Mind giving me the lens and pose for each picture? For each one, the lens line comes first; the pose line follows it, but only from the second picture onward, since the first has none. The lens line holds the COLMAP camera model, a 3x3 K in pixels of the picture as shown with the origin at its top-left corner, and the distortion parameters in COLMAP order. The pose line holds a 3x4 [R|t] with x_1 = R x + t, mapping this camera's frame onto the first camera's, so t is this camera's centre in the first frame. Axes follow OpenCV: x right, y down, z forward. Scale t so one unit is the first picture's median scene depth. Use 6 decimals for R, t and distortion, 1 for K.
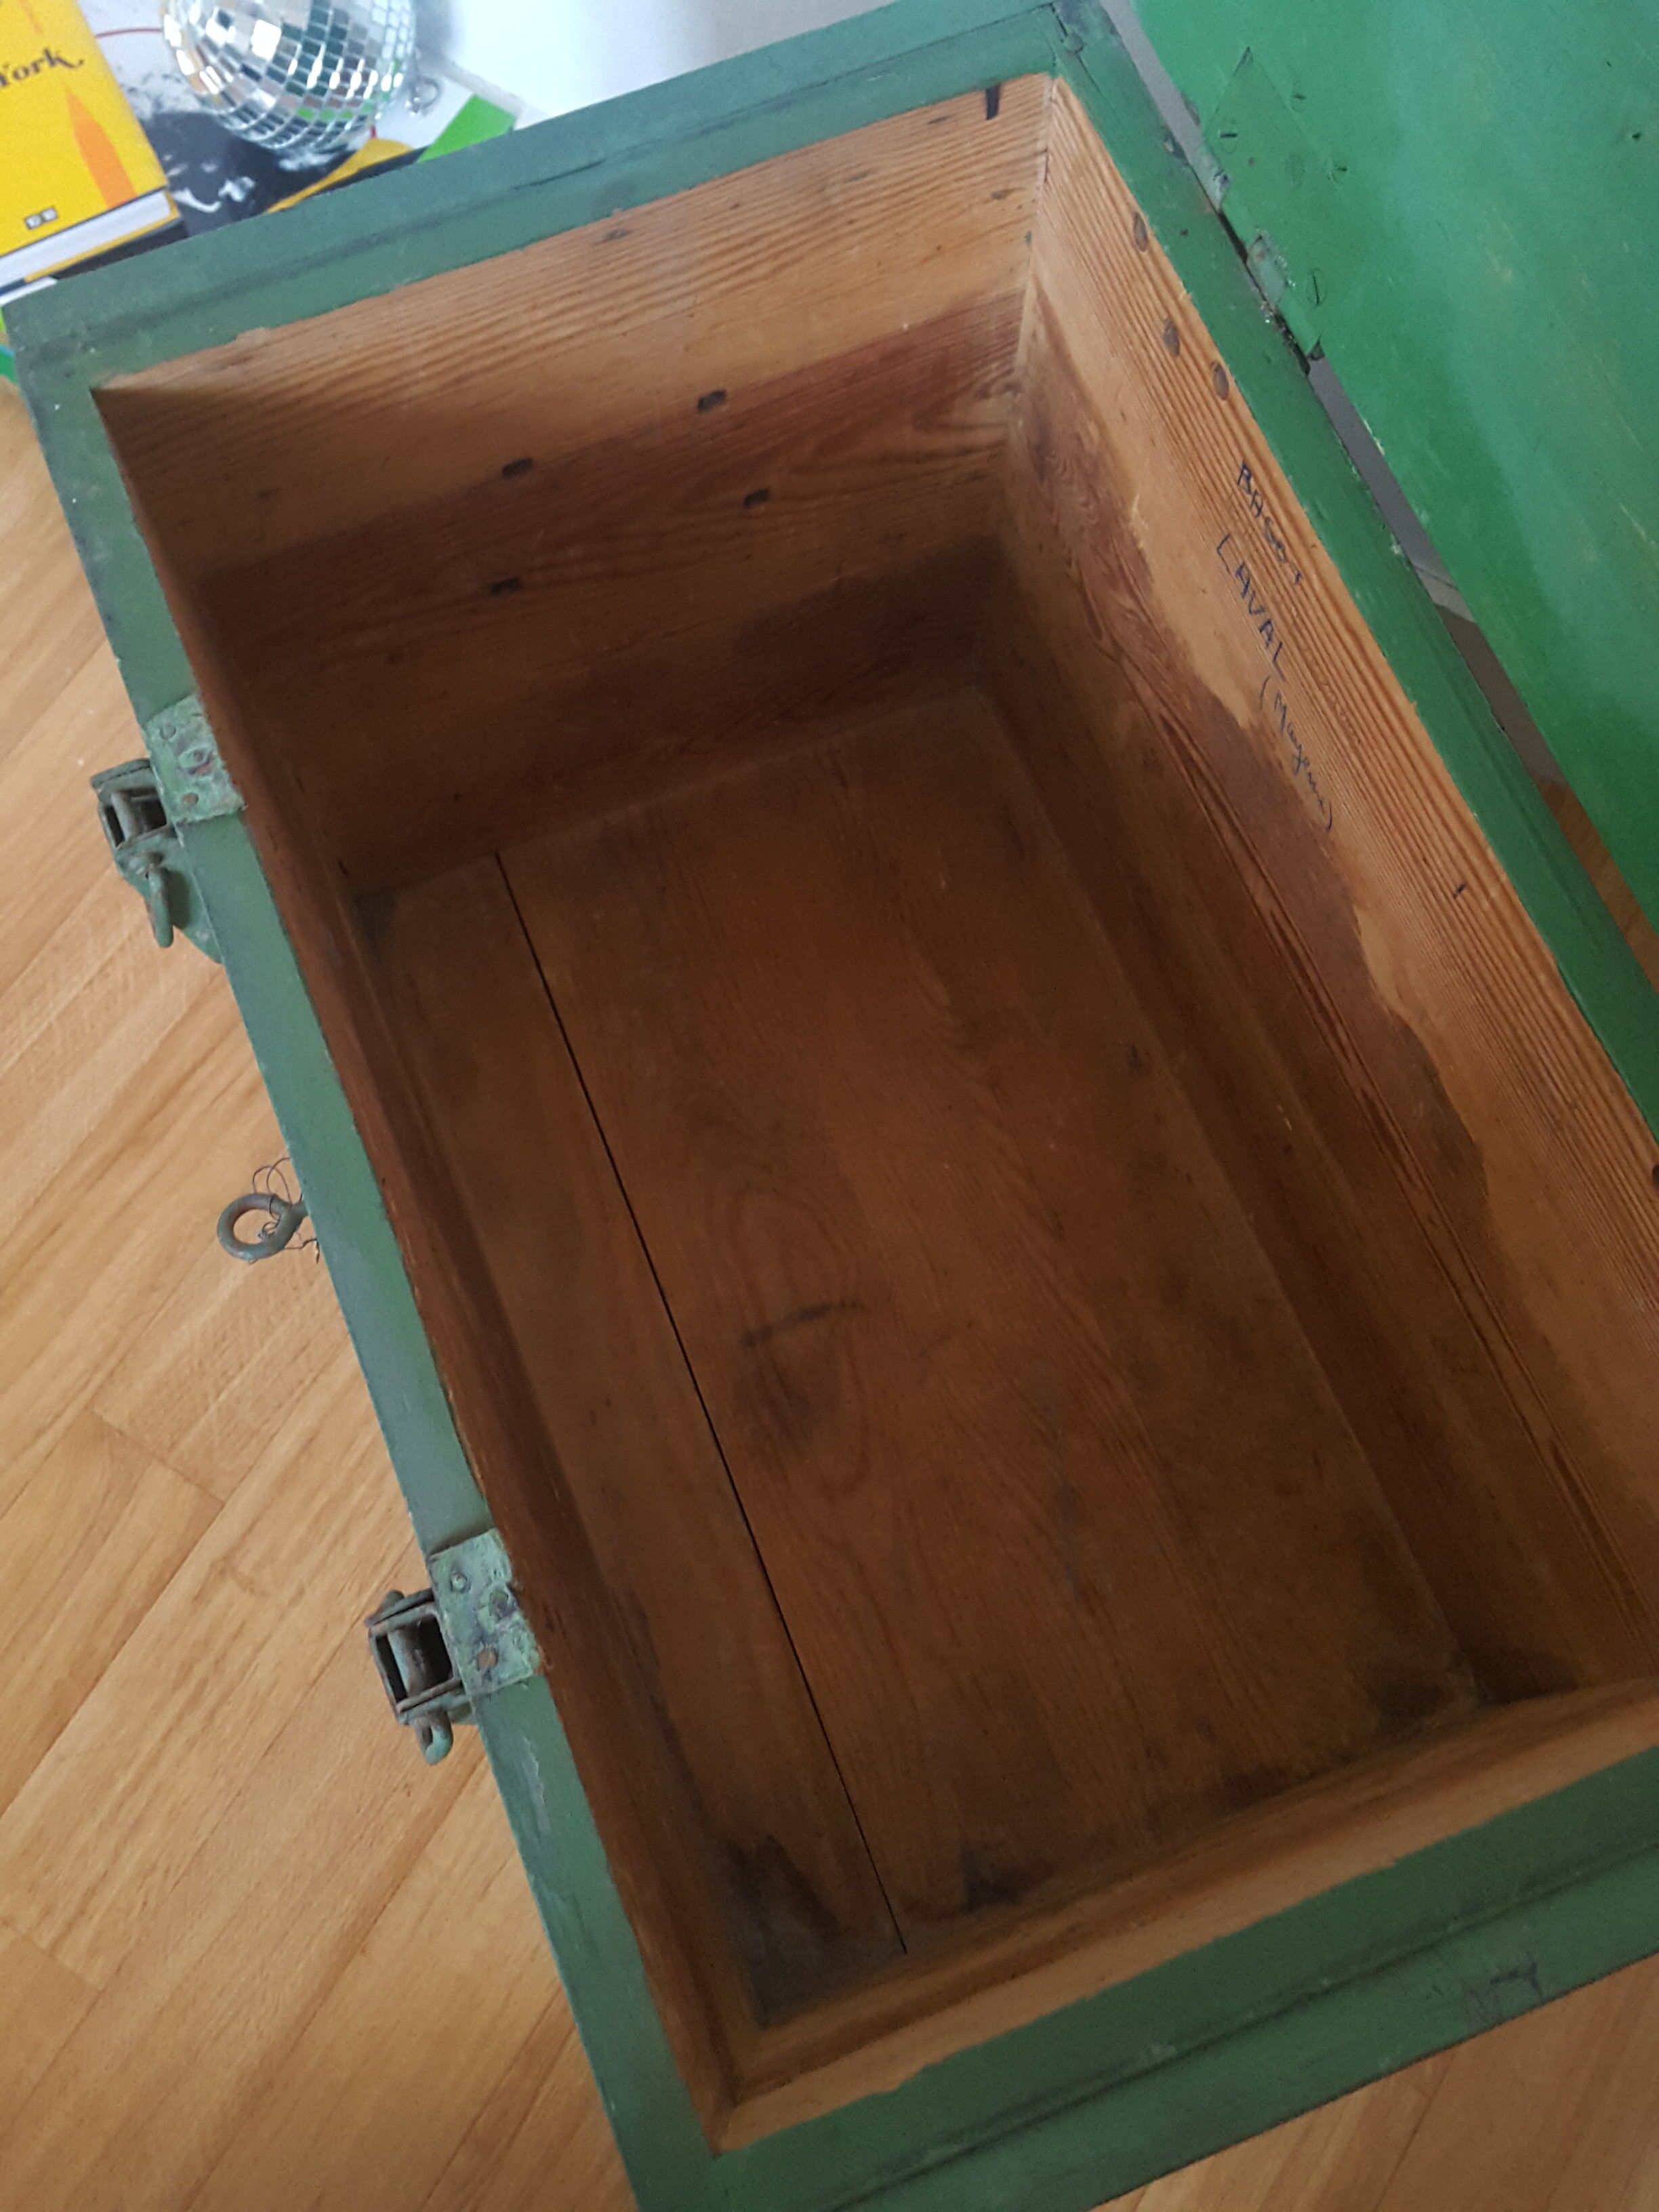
lens RADIAL K [[2118.3, 0, 792.0], [0, 2118.3, 1065.7], [0, 0, 1]] dist [0.162958, -0.347889]
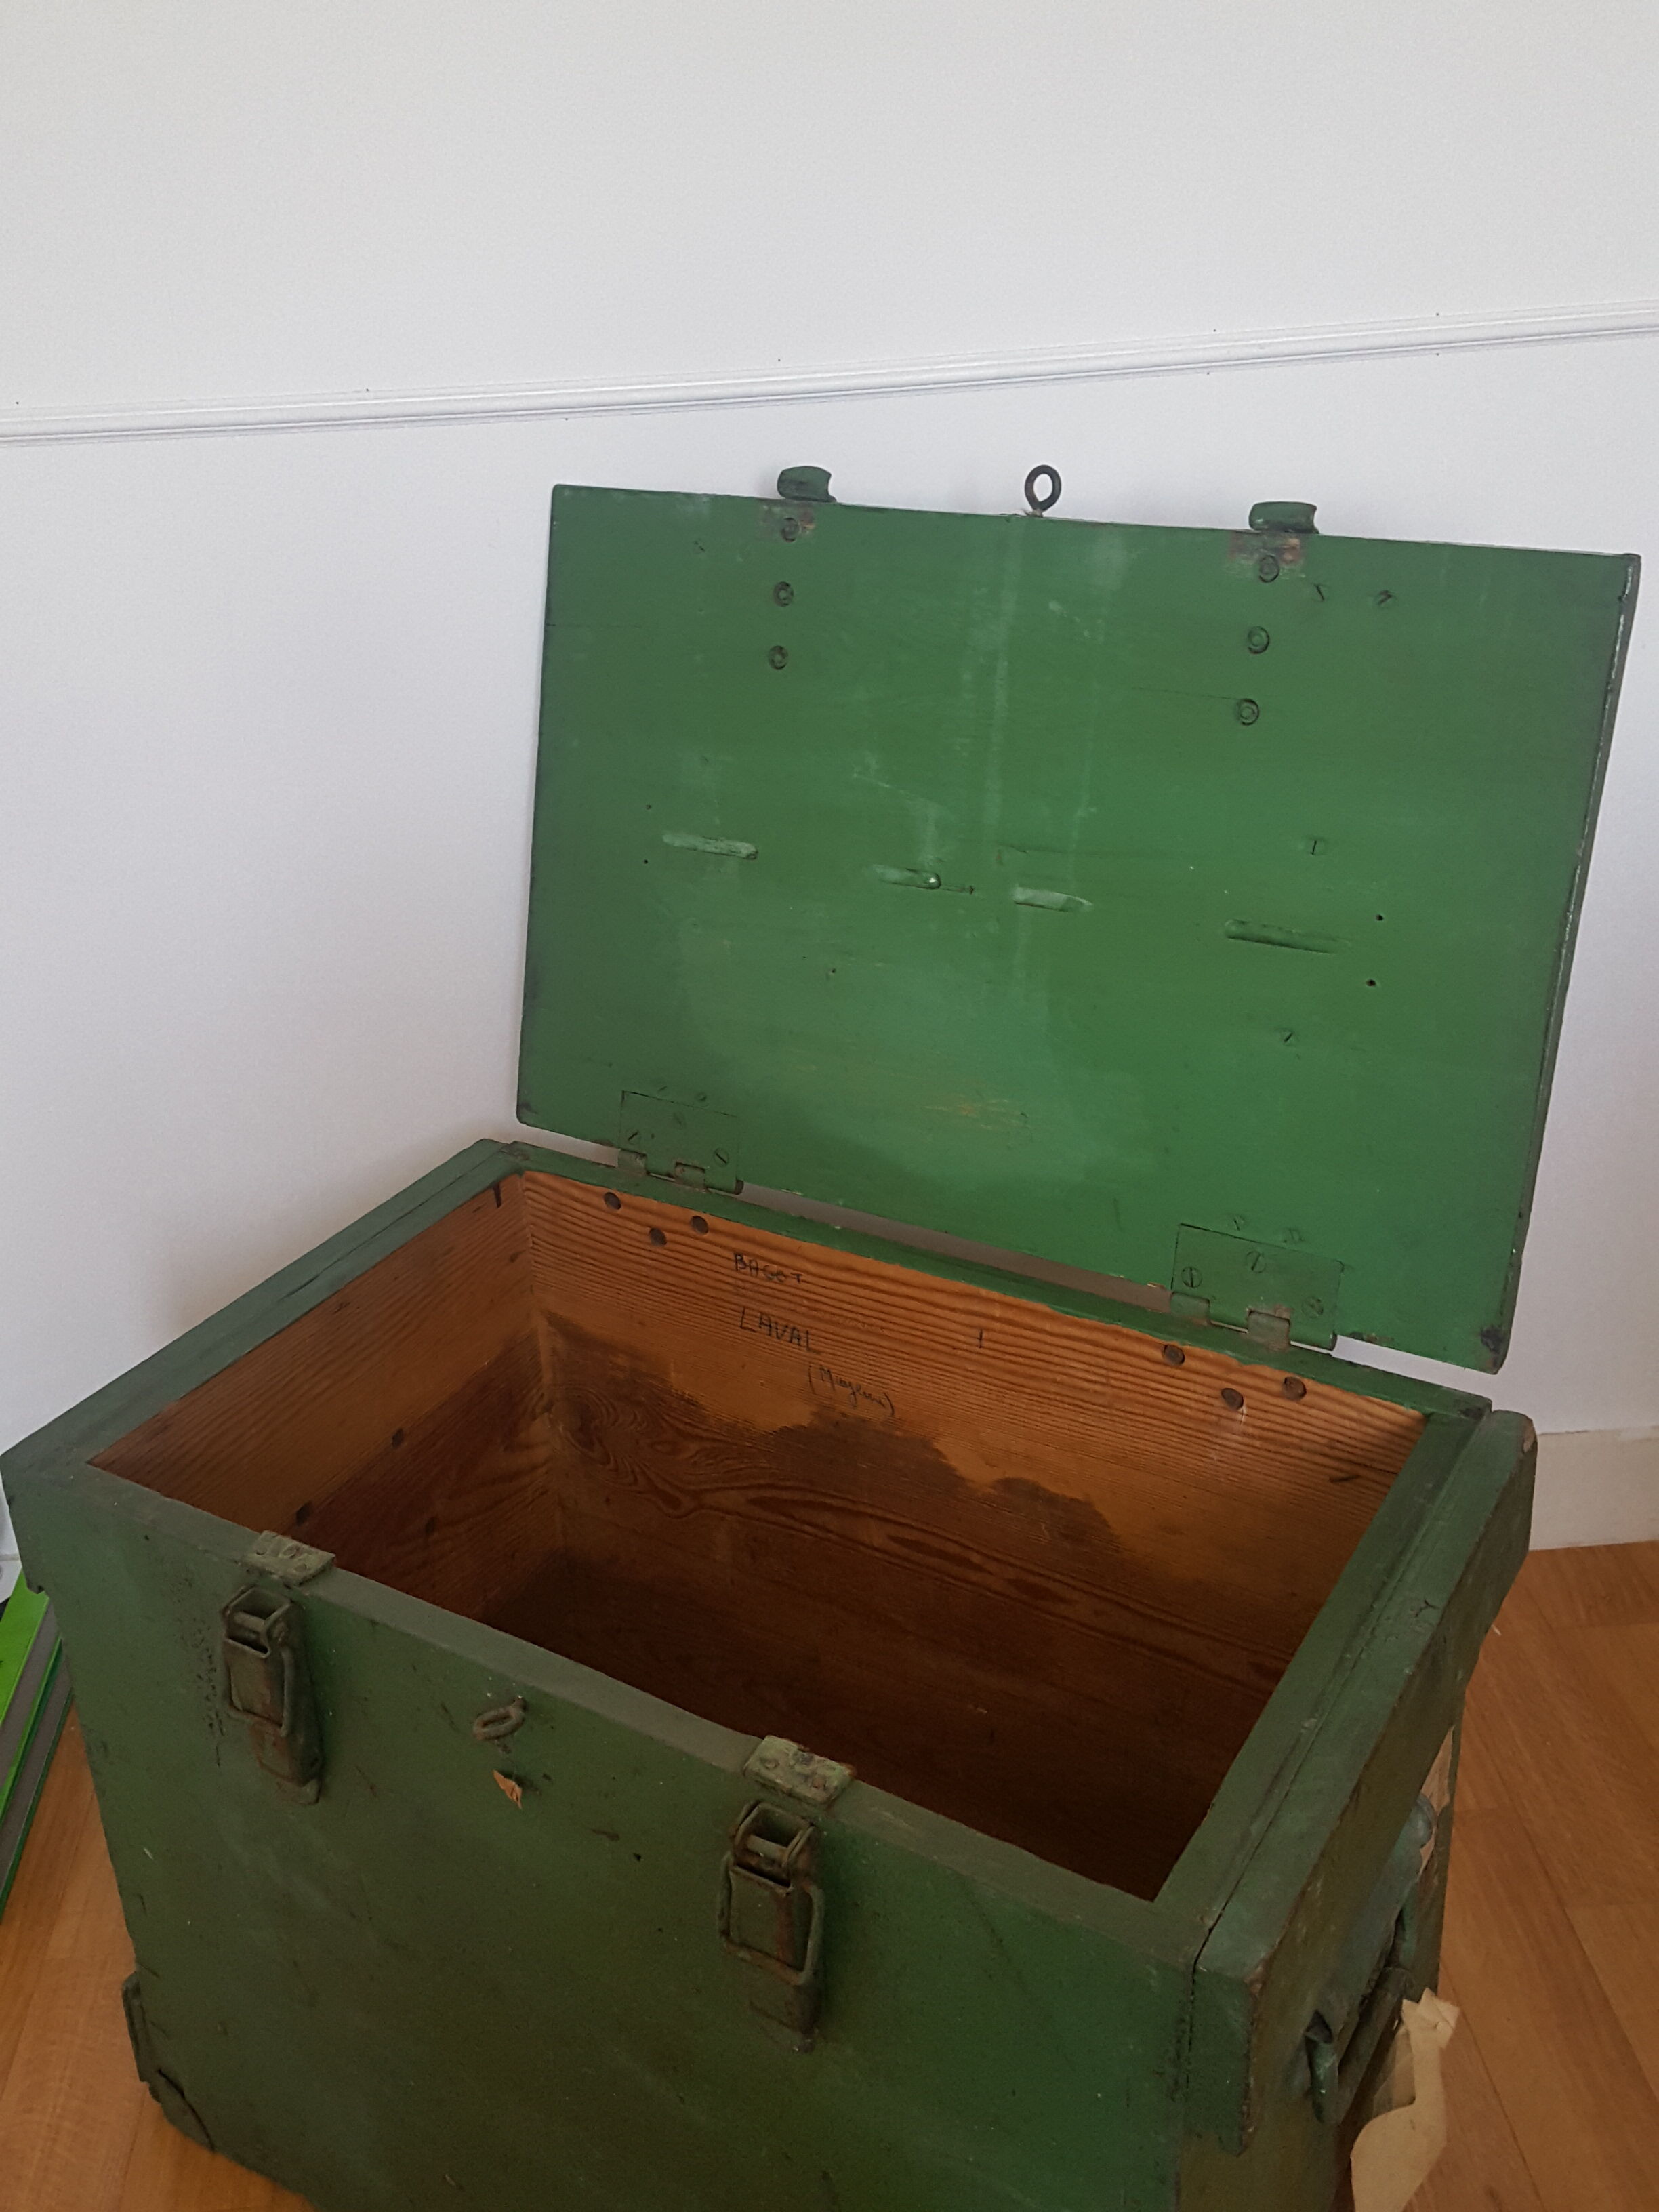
lens RADIAL K [[2118.3, 0, 792.0], [0, 2118.3, 1065.7], [0, 0, 1]] dist [0.162958, -0.347889]
pose [[0.800662, -0.277292, 0.531083, -0.575491], [0.578255, 0.589550, -0.563961, 0.579147], [-0.156718, 0.758644, 0.632376, -0.210036]]
